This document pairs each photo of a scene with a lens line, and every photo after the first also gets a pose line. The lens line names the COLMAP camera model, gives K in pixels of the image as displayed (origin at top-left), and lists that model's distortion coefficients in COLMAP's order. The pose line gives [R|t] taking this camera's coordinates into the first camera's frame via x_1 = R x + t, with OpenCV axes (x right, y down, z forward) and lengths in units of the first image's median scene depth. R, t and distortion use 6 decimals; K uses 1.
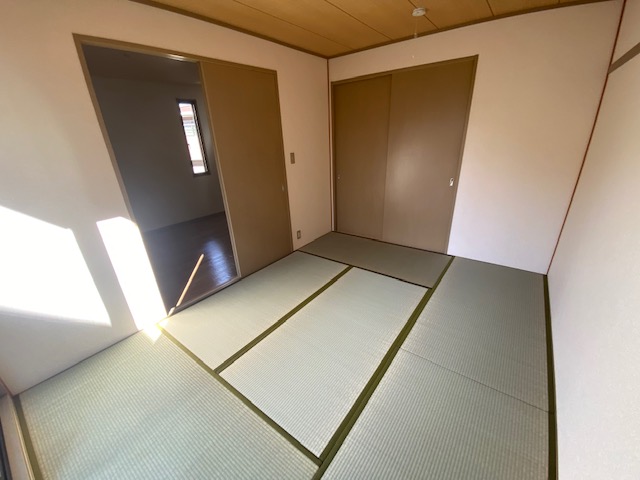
lens RADIAL K [[264.3, 0, 322.6], [0, 264.3, 241.3], [0, 0, 1]] dist [-0.000489, -0.000068]
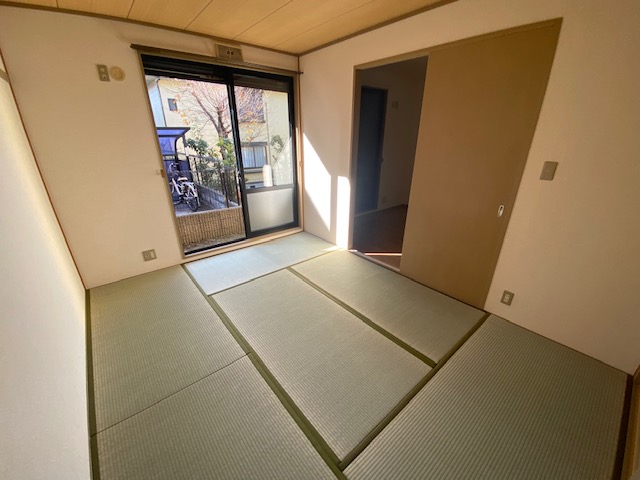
lens RADIAL K [[264.3, 0, 319.8], [0, 264.3, 241.3], [0, 0, 1]] dist [-0.000489, -0.000068]
pose [[-0.231490, 0.402231, -0.885789, 0.638068], [-0.359977, 0.810477, 0.462108, -0.329989], [0.903786, 0.425837, -0.042824, 0.744505]]
